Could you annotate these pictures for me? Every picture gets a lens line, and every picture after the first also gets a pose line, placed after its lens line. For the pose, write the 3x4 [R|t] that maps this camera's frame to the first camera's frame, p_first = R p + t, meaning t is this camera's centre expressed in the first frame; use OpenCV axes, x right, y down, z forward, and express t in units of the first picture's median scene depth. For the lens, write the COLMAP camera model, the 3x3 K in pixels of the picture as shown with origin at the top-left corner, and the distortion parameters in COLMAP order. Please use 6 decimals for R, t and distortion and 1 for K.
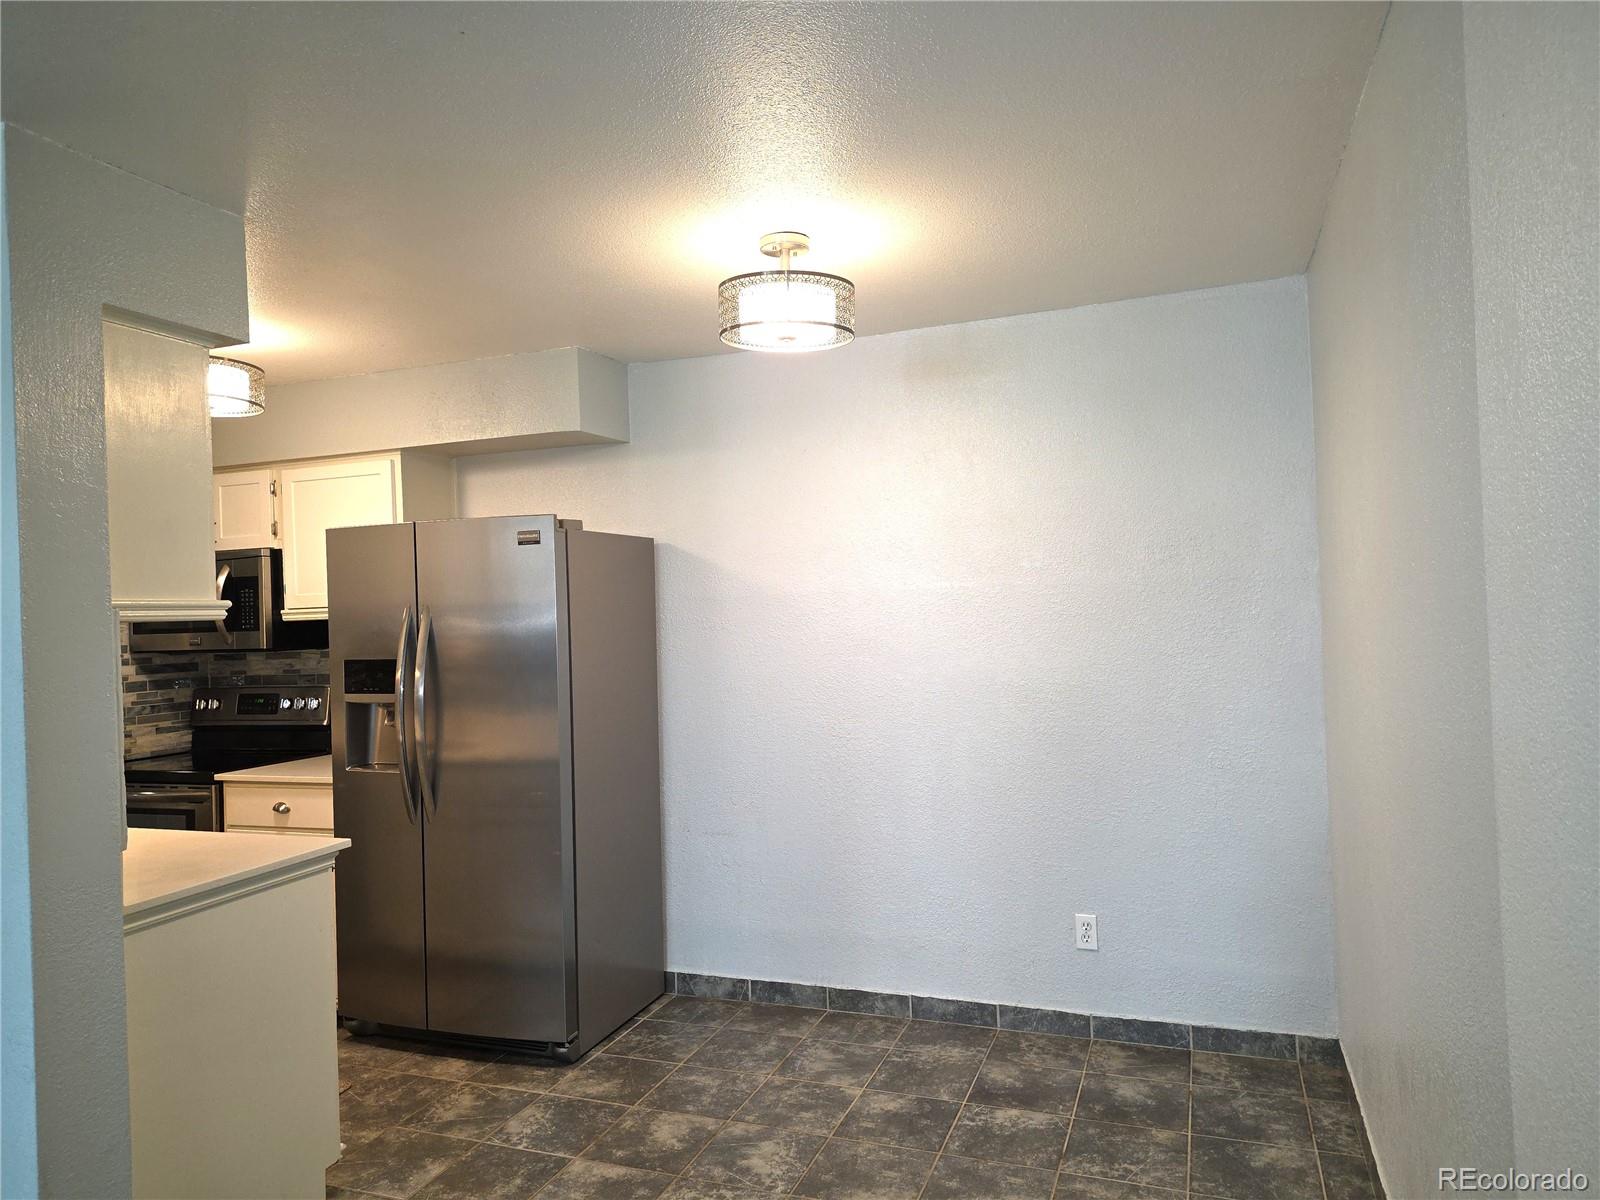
lens RADIAL K [[1060.6, 0, 797.2], [0, 1060.6, 611.0], [0, 0, 1]] dist [0.143446, -0.170057]
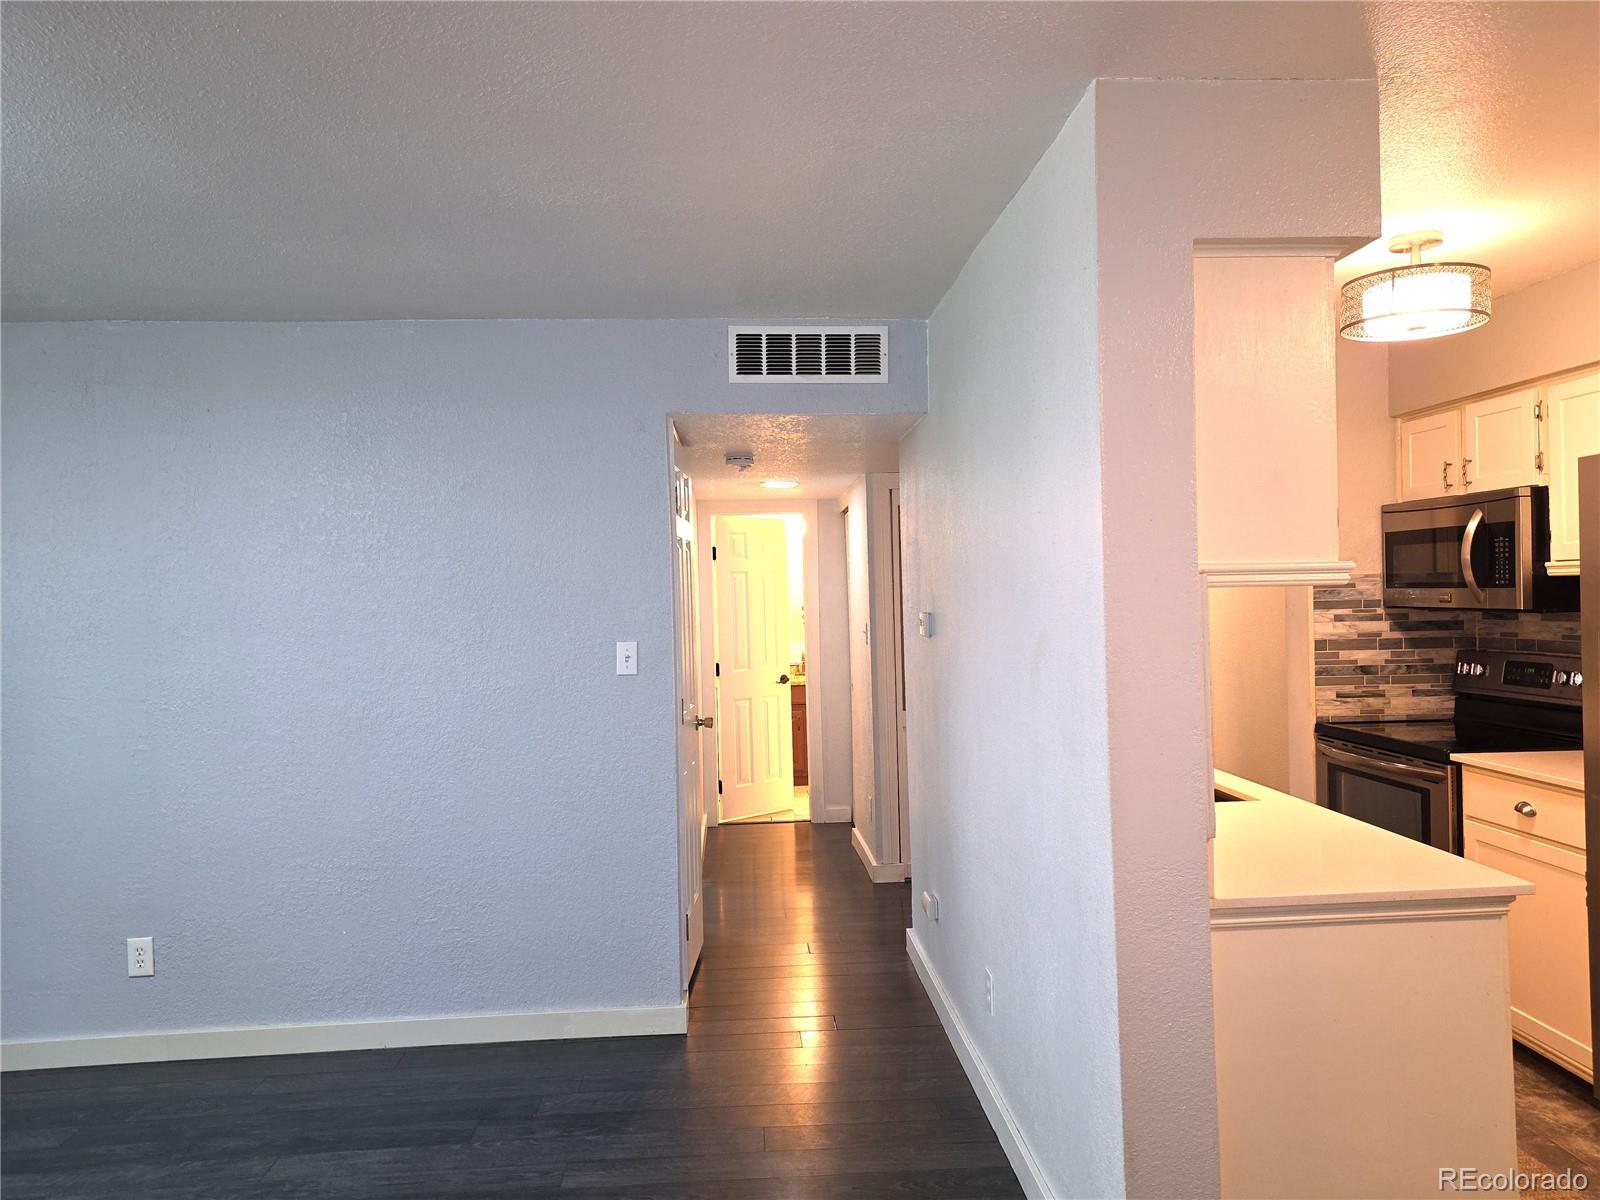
lens RADIAL K [[1069.5, 0, 781.3], [0, 1069.5, 595.8], [0, 0, 1]] dist [0.028708, -0.015749]
pose [[0.405790, 0.026560, -0.913580, 0.031483], [0.009947, 0.999390, 0.033473, -0.009691], [0.913912, -0.022671, 0.405278, 0.182629]]
